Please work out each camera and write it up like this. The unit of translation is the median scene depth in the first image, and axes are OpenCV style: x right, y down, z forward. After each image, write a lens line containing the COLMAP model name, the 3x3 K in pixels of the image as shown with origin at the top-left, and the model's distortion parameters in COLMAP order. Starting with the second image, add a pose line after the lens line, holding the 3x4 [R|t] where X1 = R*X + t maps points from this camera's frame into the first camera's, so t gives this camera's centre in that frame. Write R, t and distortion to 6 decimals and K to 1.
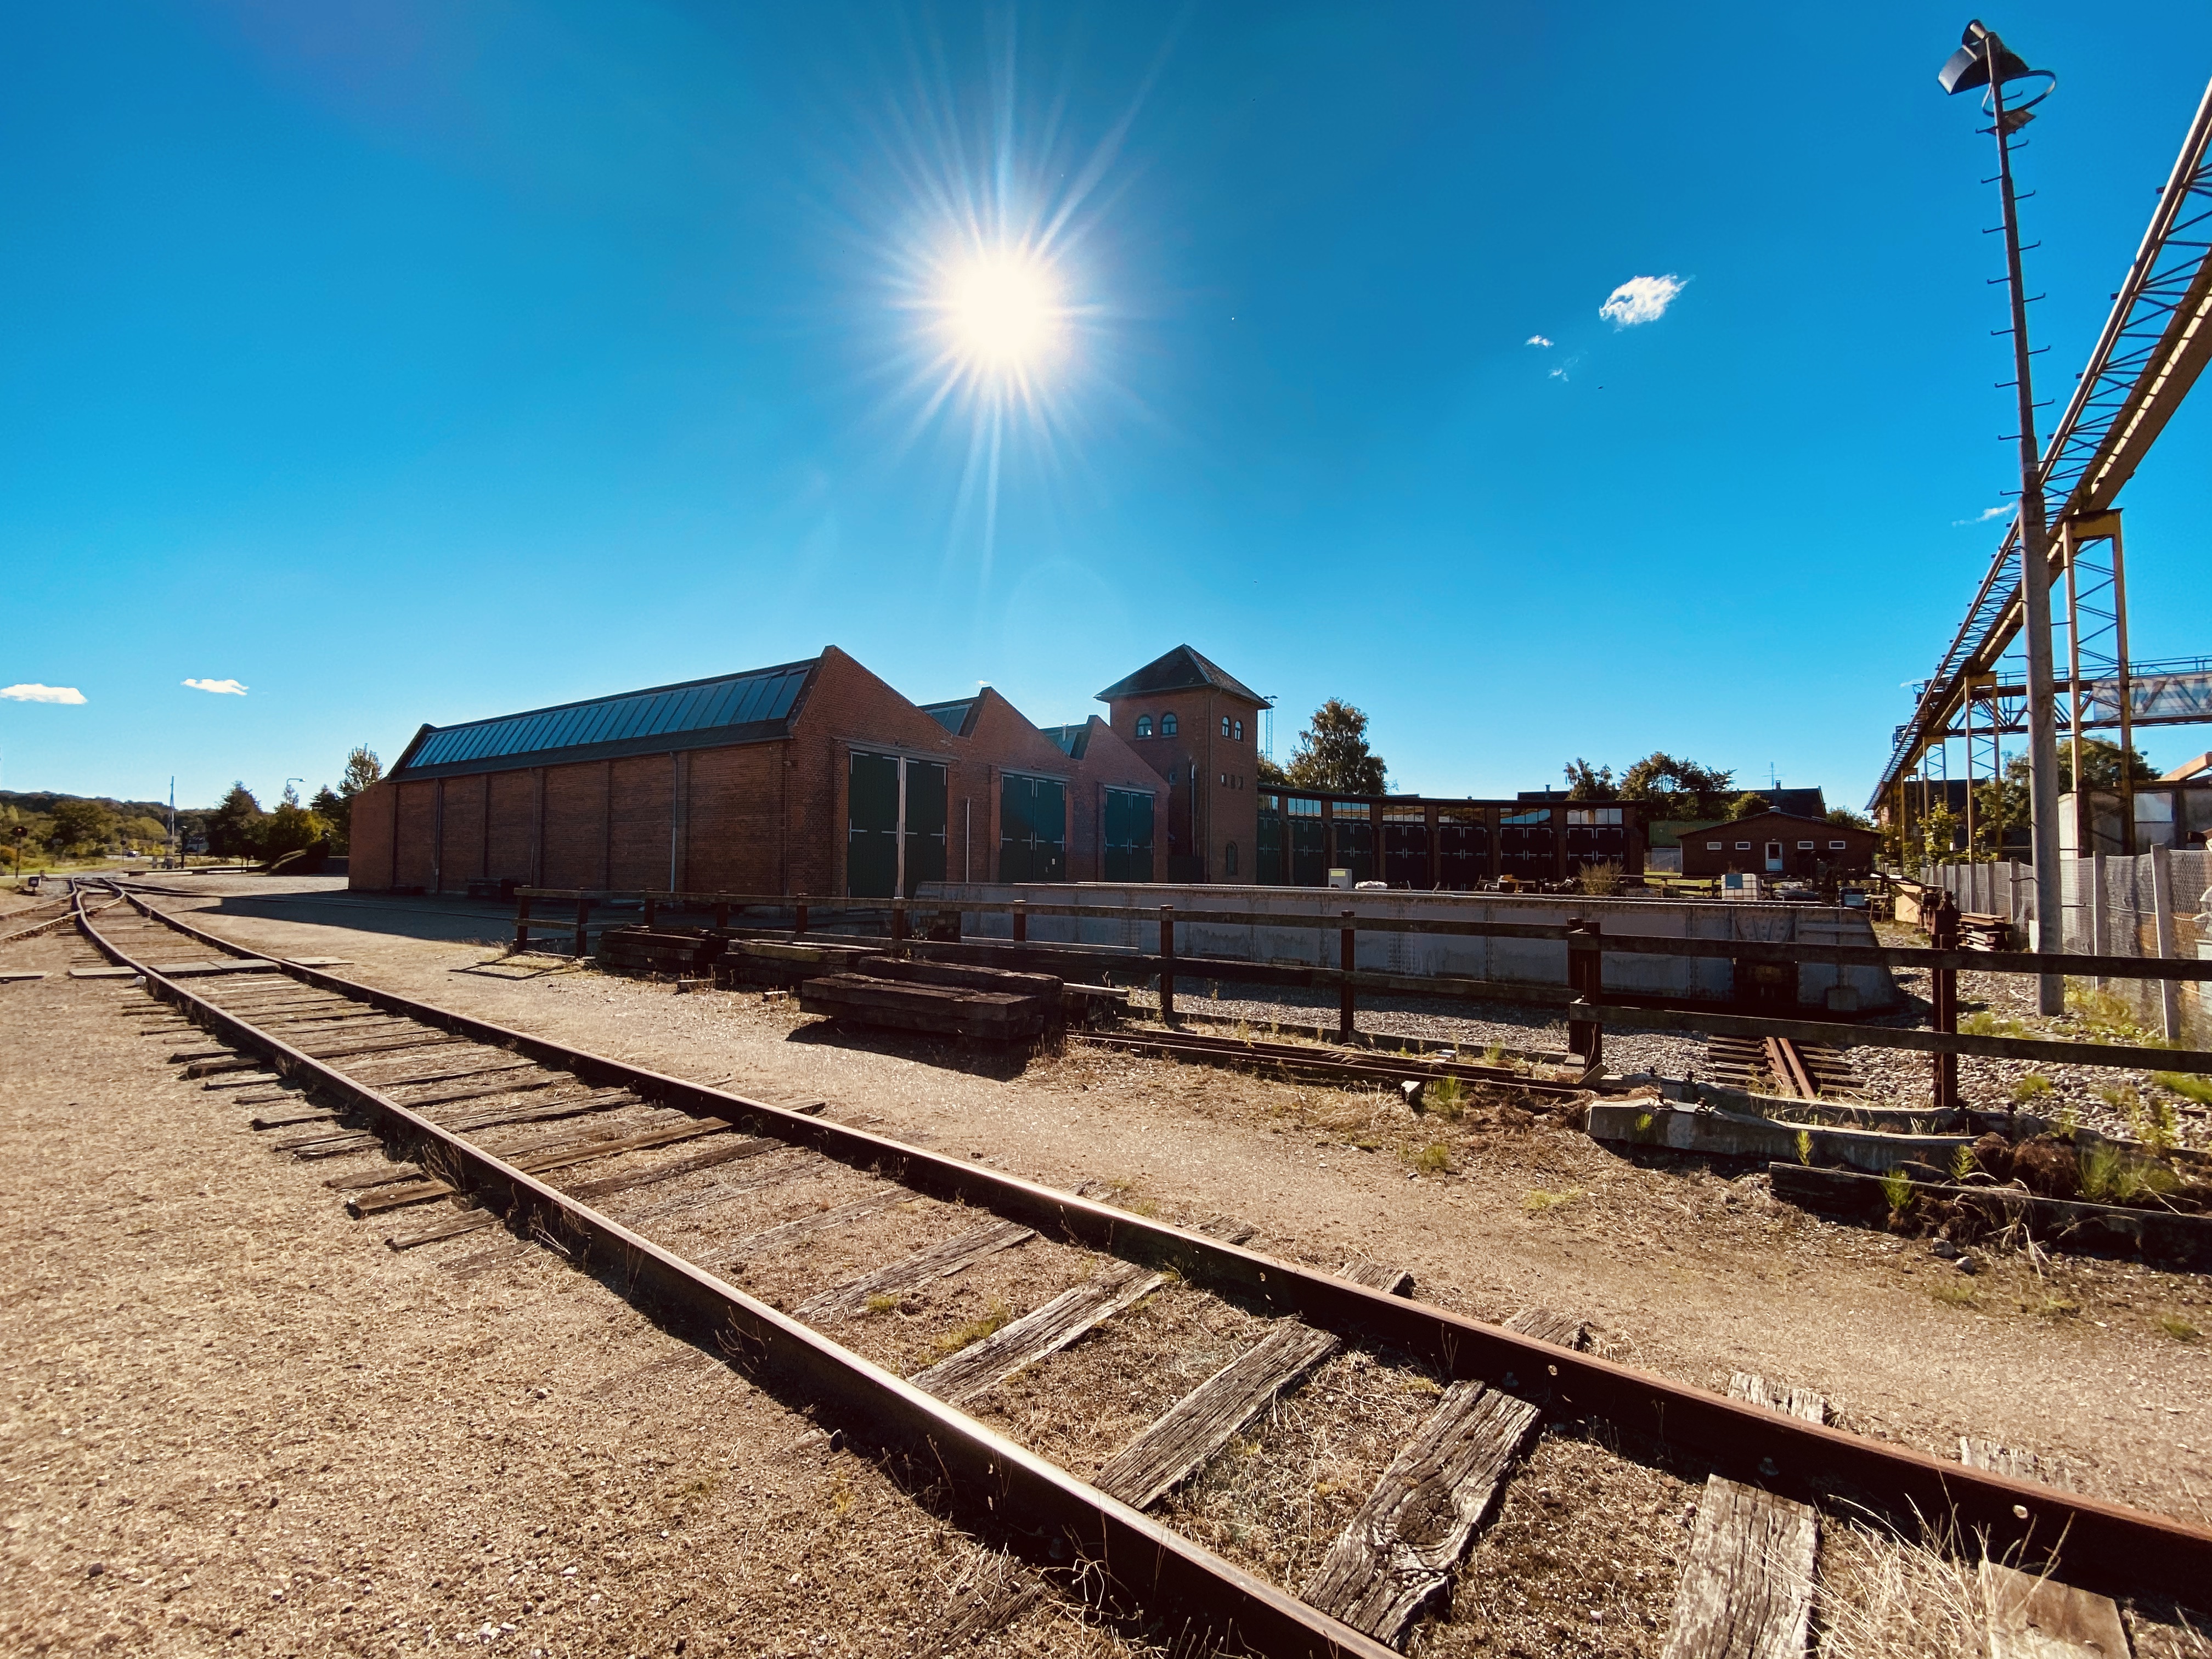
lens RADIAL K [[908.6, 0, 1106.0], [0, 908.6, 829.5], [0, 0, 1]] dist [0.016643, -0.015931]
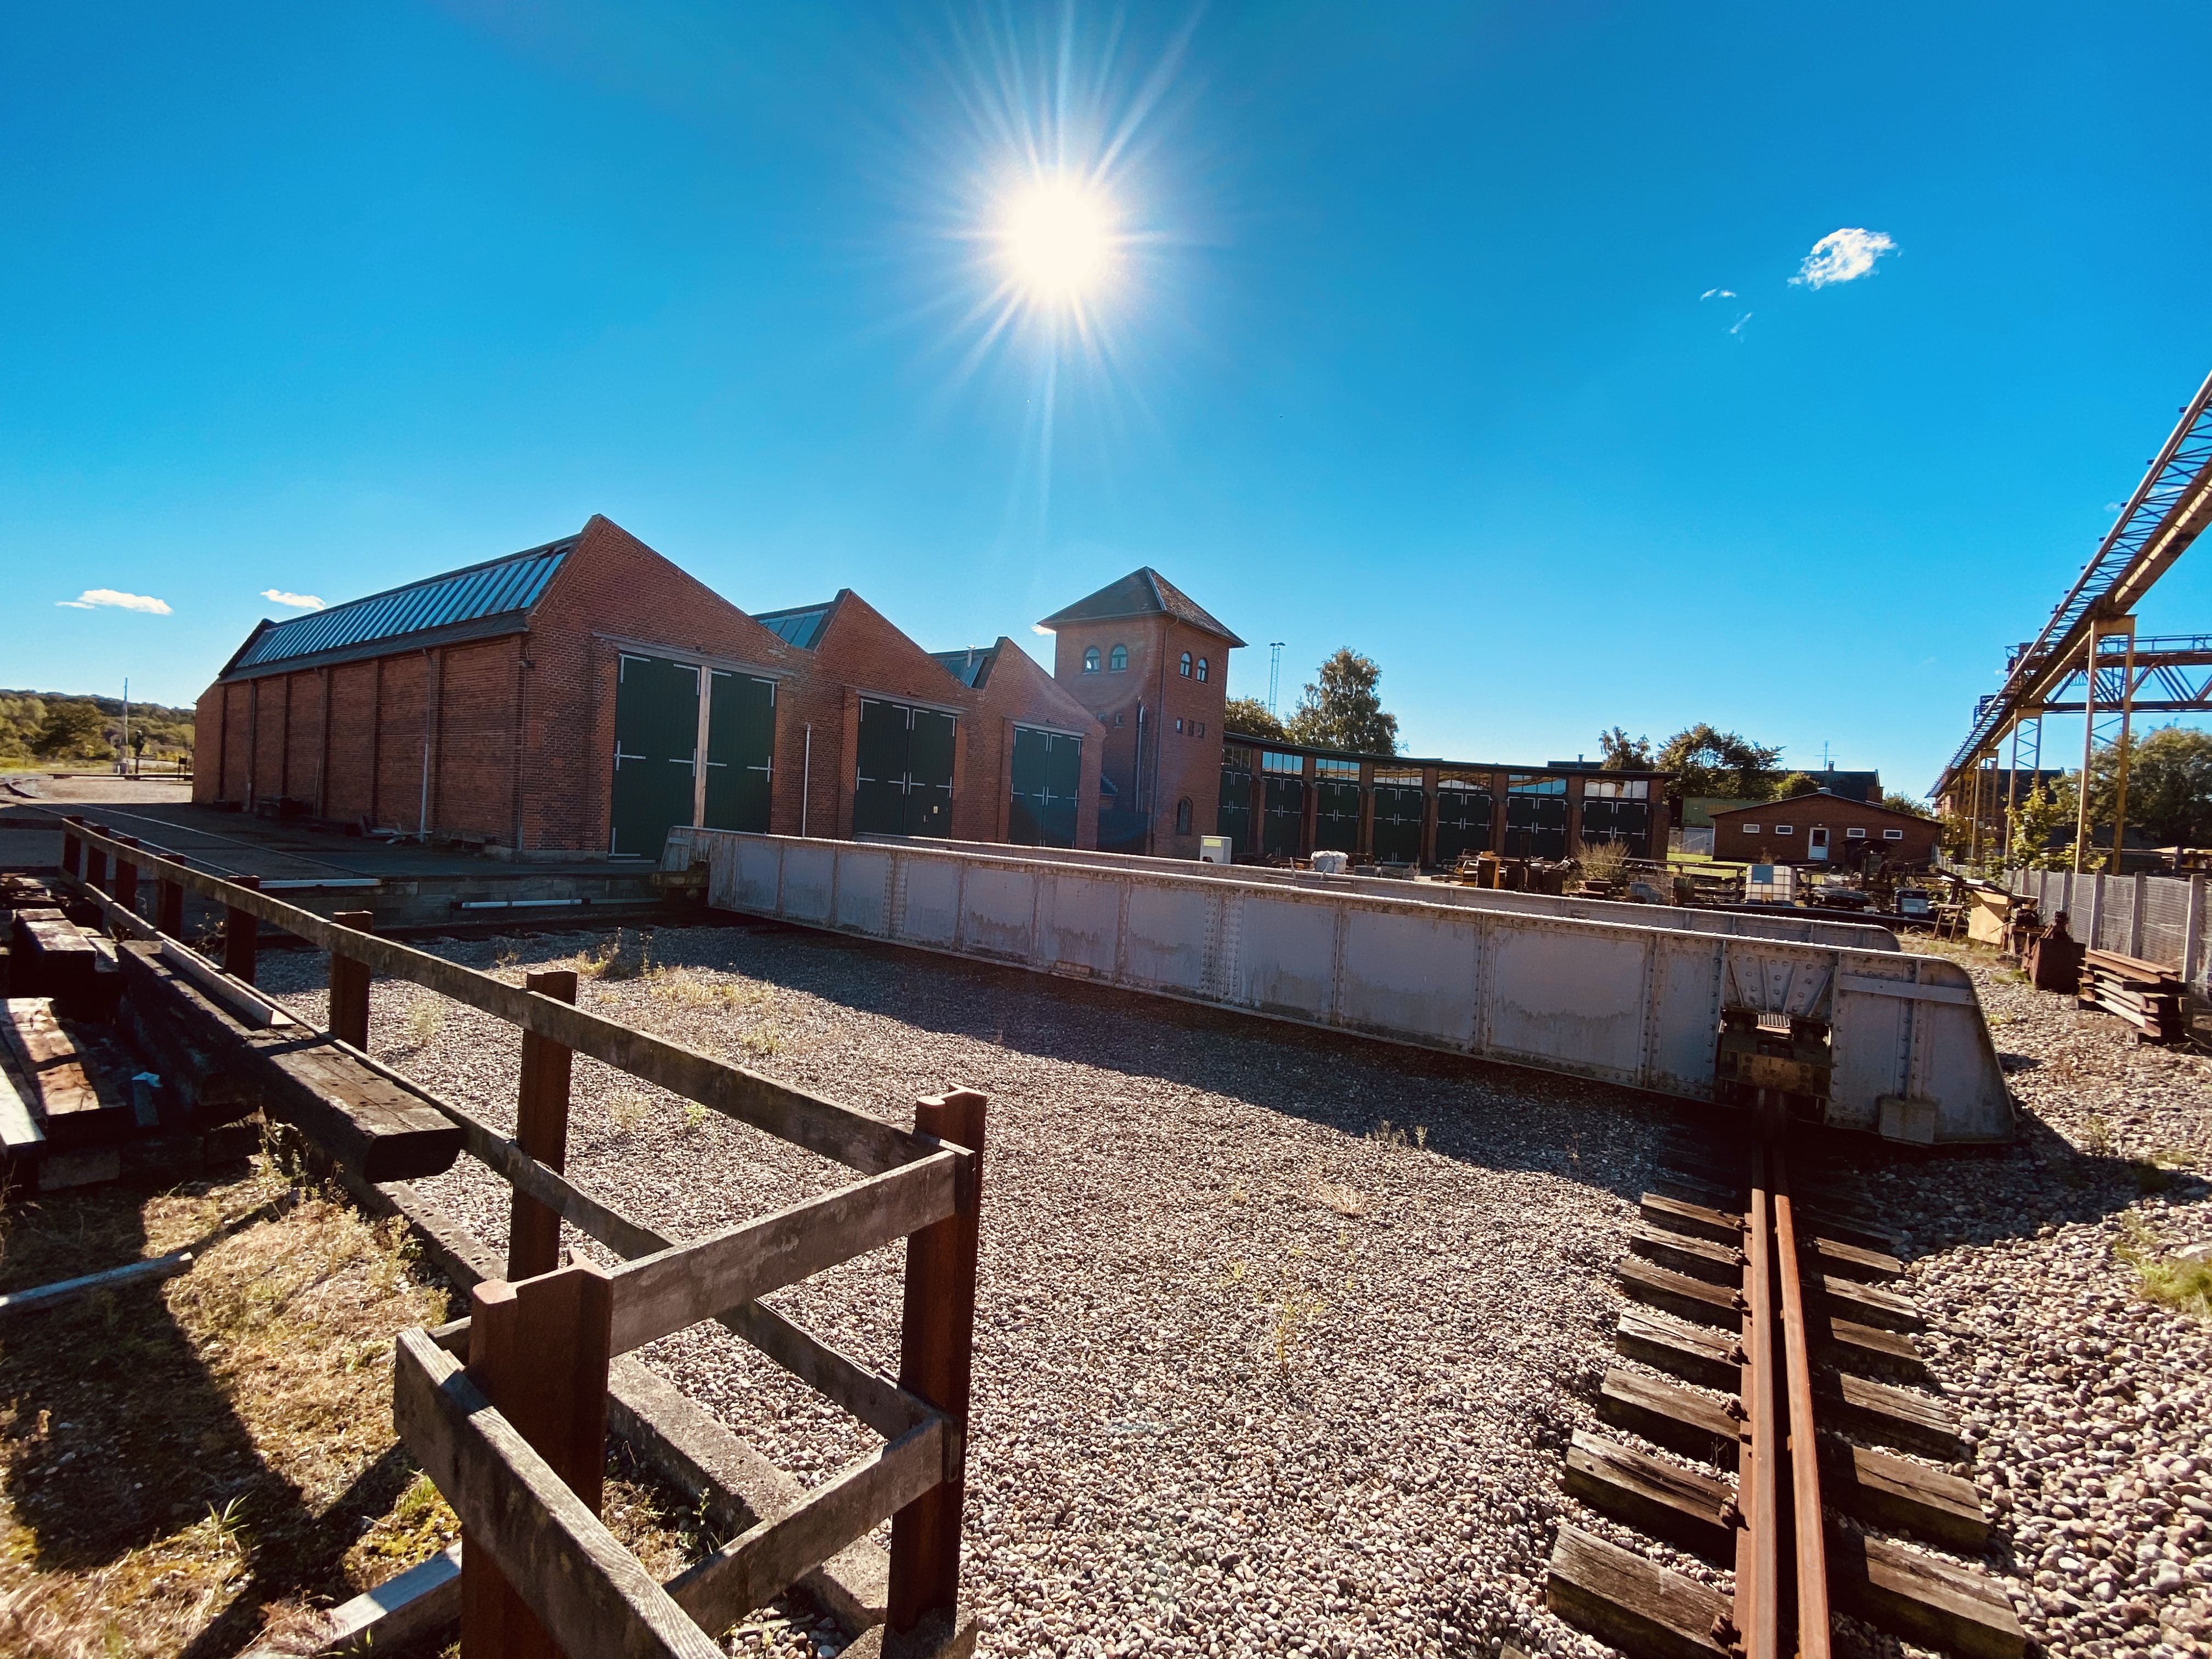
lens RADIAL K [[908.6, 0, 1106.0], [0, 908.6, 829.5], [0, 0, 1]] dist [0.016643, -0.015931]
pose [[0.998231, 0.049519, -0.032908, 0.085727], [-0.047700, 0.997405, 0.053932, 0.000980], [0.035493, -0.052267, 0.998002, 0.113324]]
